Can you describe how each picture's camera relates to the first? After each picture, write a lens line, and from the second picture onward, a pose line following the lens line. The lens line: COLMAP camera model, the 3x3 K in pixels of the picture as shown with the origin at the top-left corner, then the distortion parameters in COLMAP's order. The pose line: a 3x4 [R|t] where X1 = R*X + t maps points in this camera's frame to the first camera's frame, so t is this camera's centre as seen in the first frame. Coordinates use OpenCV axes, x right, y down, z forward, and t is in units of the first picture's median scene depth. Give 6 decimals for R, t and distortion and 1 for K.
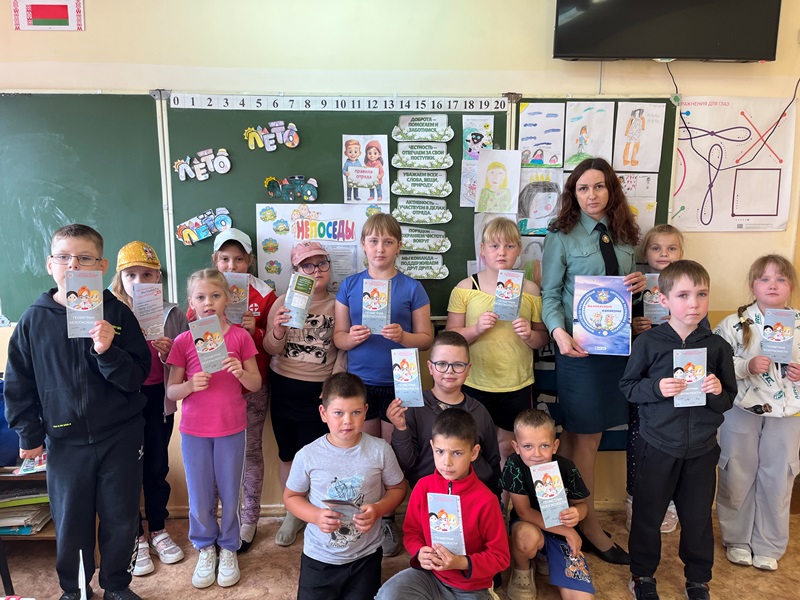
lens RADIAL K [[614.5, 0, 400.7], [0, 614.5, 299.1], [0, 0, 1]] dist [0.051171, -0.070087]
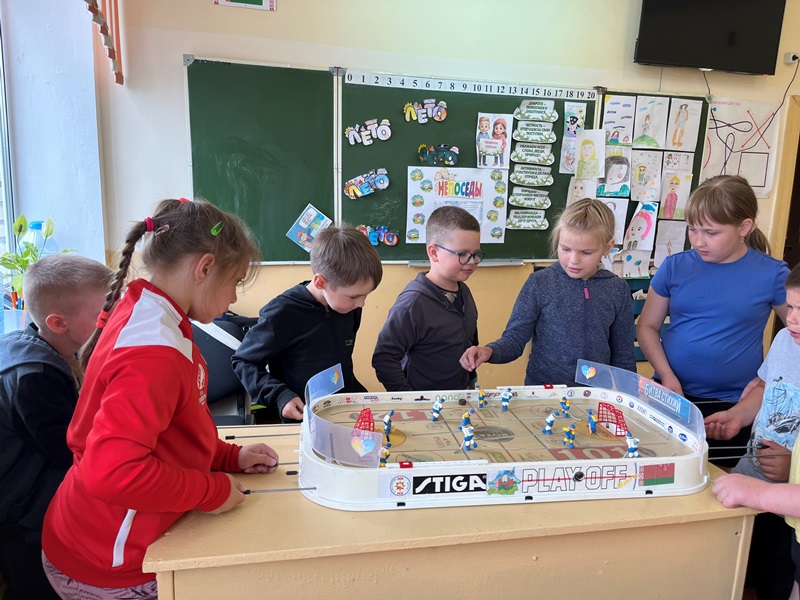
lens RADIAL K [[614.5, 0, 400.5], [0, 614.5, 300.8], [0, 0, 1]] dist [0.051171, -0.070087]
pose [[0.975776, -0.014738, 0.218276, -0.522522], [0.006089, 0.999171, 0.040245, 0.064105], [-0.218688, -0.037941, 0.975057, -0.203537]]
